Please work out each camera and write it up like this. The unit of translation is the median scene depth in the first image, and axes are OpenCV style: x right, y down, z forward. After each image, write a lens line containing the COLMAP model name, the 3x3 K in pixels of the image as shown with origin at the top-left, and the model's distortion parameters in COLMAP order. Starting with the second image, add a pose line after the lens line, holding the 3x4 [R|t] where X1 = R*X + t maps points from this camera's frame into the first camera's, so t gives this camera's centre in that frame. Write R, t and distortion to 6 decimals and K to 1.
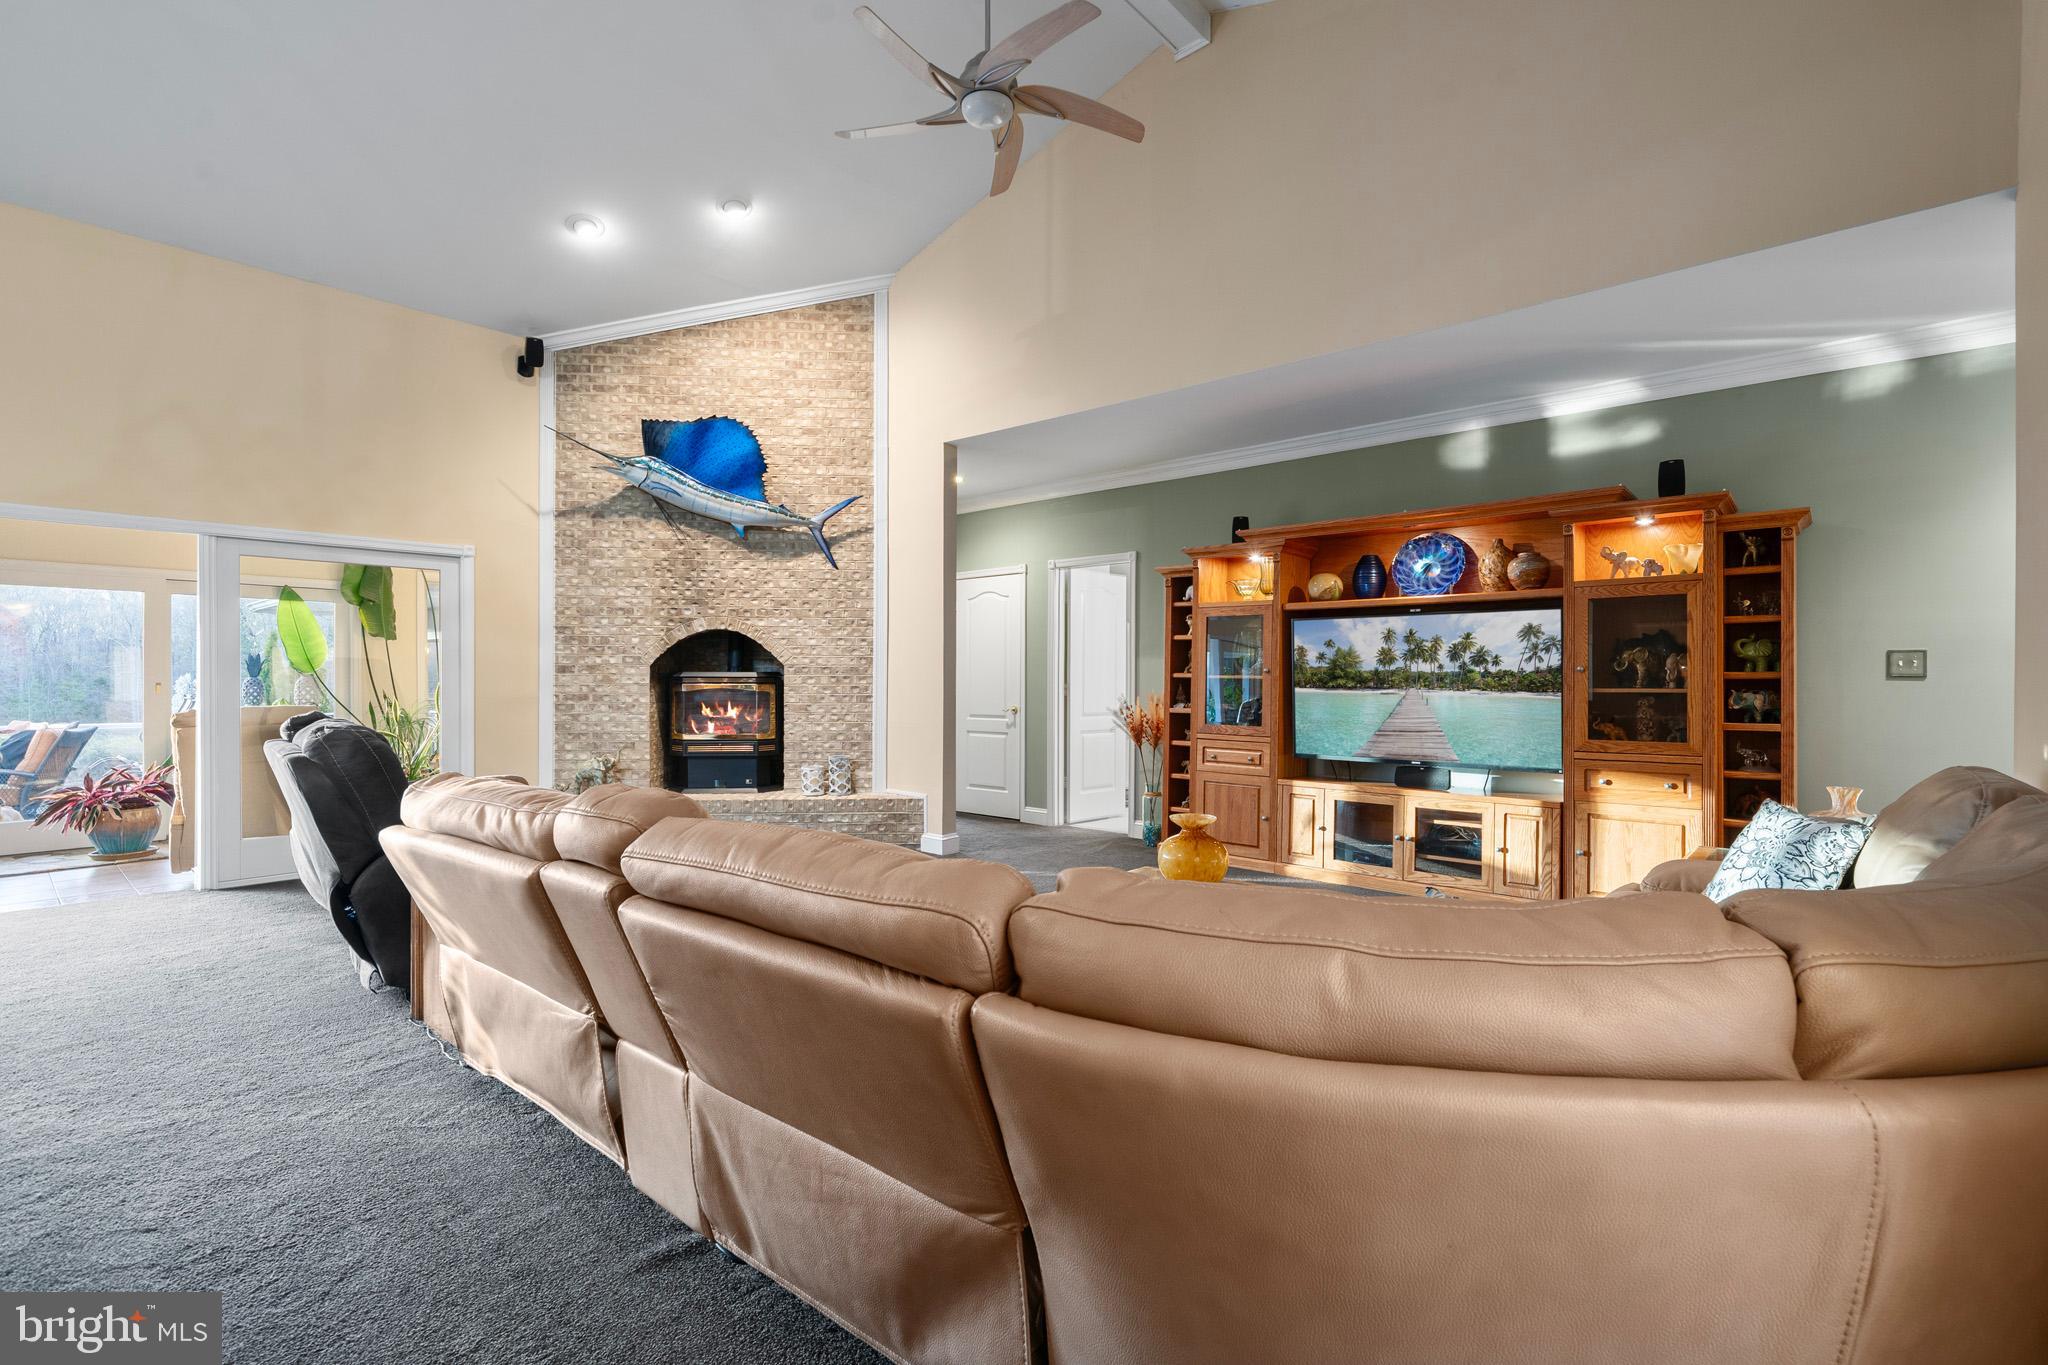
lens RADIAL K [[921.6, 0, 1031.4], [0, 921.6, 686.8], [0, 0, 1]] dist [-0.003785, 0.001738]
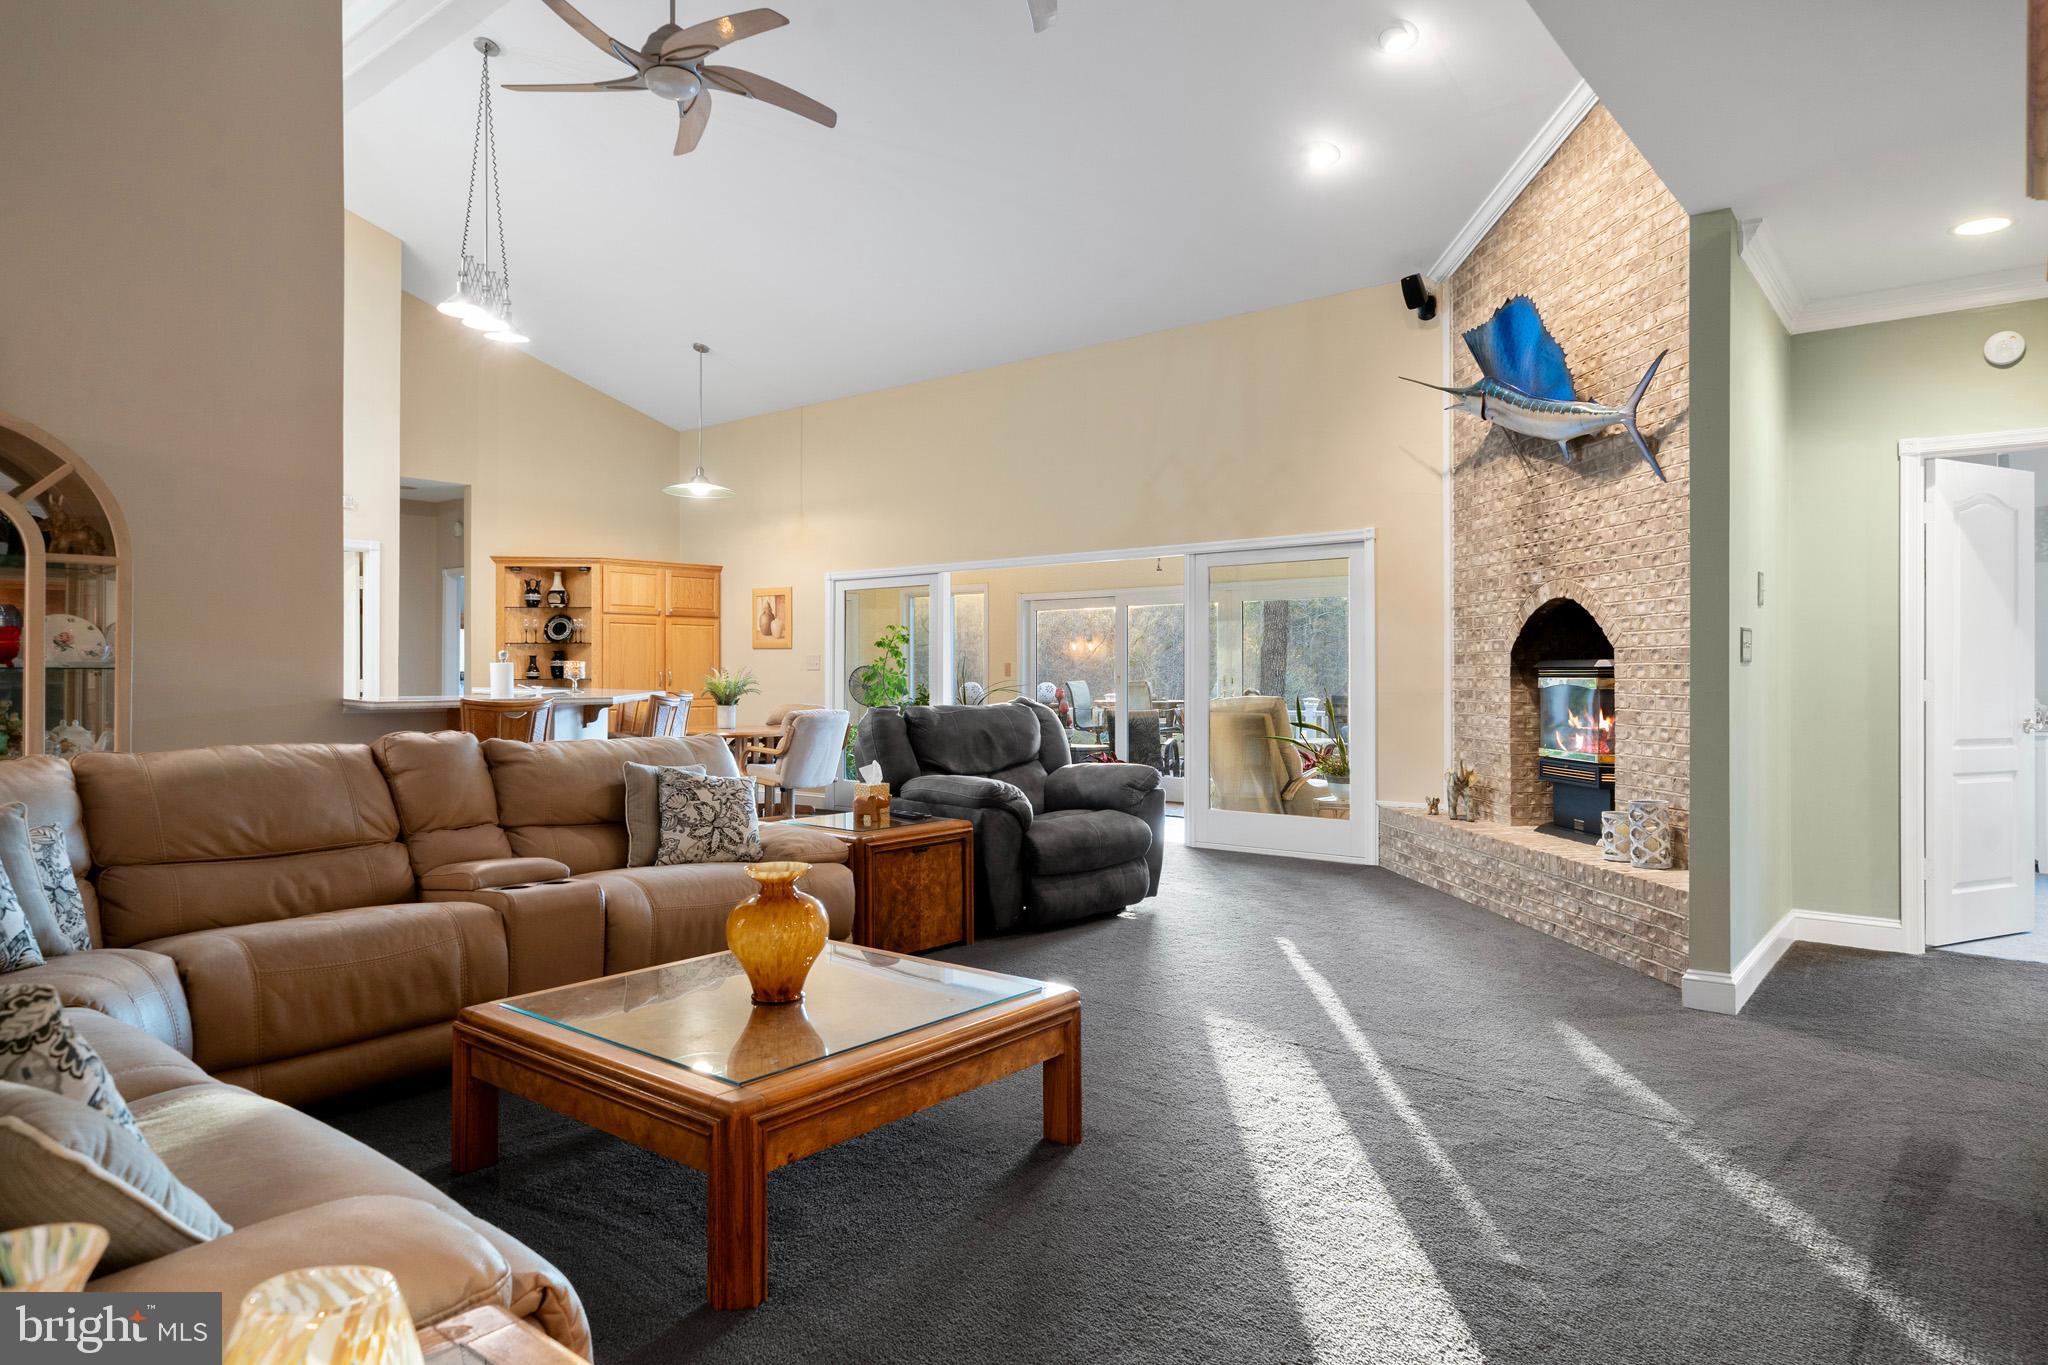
lens RADIAL K [[1206.5, 0, 1040.8], [0, 1206.5, 667.1], [0, 0, 1]] dist [0.002119, 0.001060]
pose [[0.059012, -0.008735, -0.998219, 0.537171], [-0.004445, 0.999950, -0.009013, -0.001435], [0.998247, 0.004969, 0.058971, 0.566001]]
